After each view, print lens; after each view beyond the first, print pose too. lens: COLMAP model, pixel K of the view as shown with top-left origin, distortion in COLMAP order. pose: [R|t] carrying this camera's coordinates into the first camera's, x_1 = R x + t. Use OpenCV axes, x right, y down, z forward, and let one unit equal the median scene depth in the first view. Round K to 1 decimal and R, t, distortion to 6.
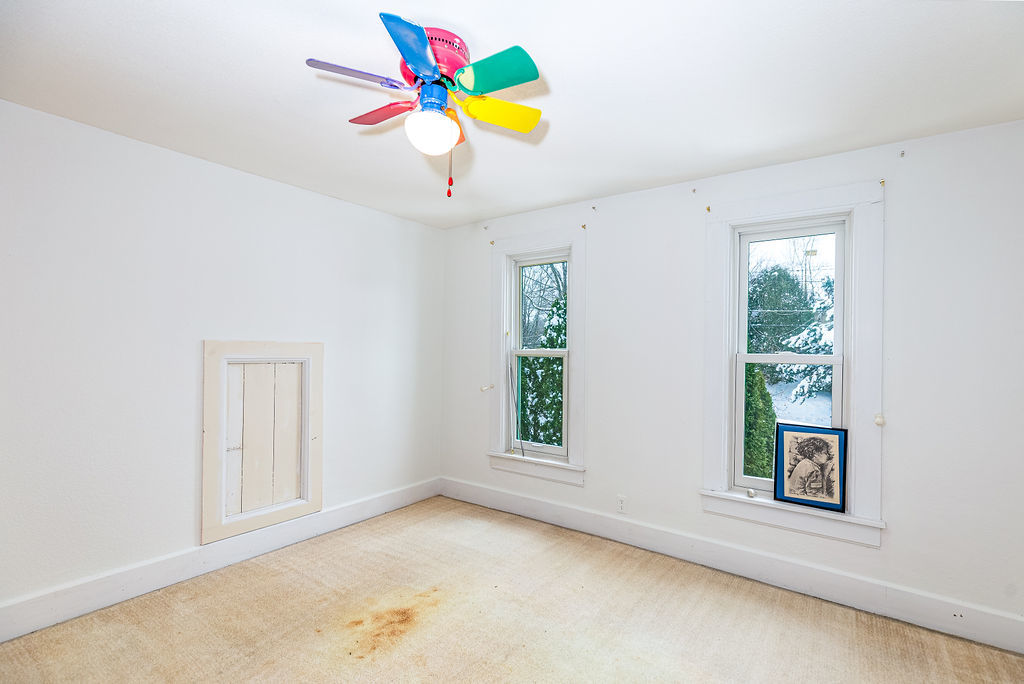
lens RADIAL K [[474.1, 0, 512.2], [0, 474.1, 352.8], [0, 0, 1]] dist [0.002581, 0.000340]
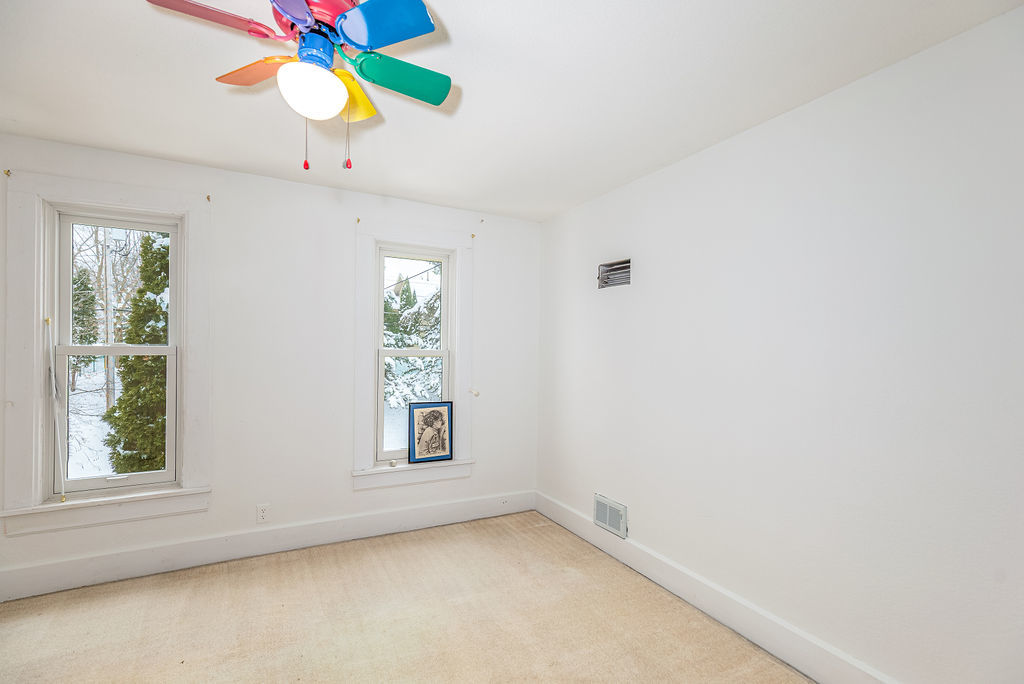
lens RADIAL K [[474.1, 0, 512.2], [0, 474.1, 352.8], [0, 0, 1]] dist [0.002581, 0.000340]
pose [[0.428444, -0.014470, 0.903453, -0.399817], [0.003205, 0.999890, 0.014495, -0.004911], [-0.903563, -0.003315, 0.428443, 0.172169]]
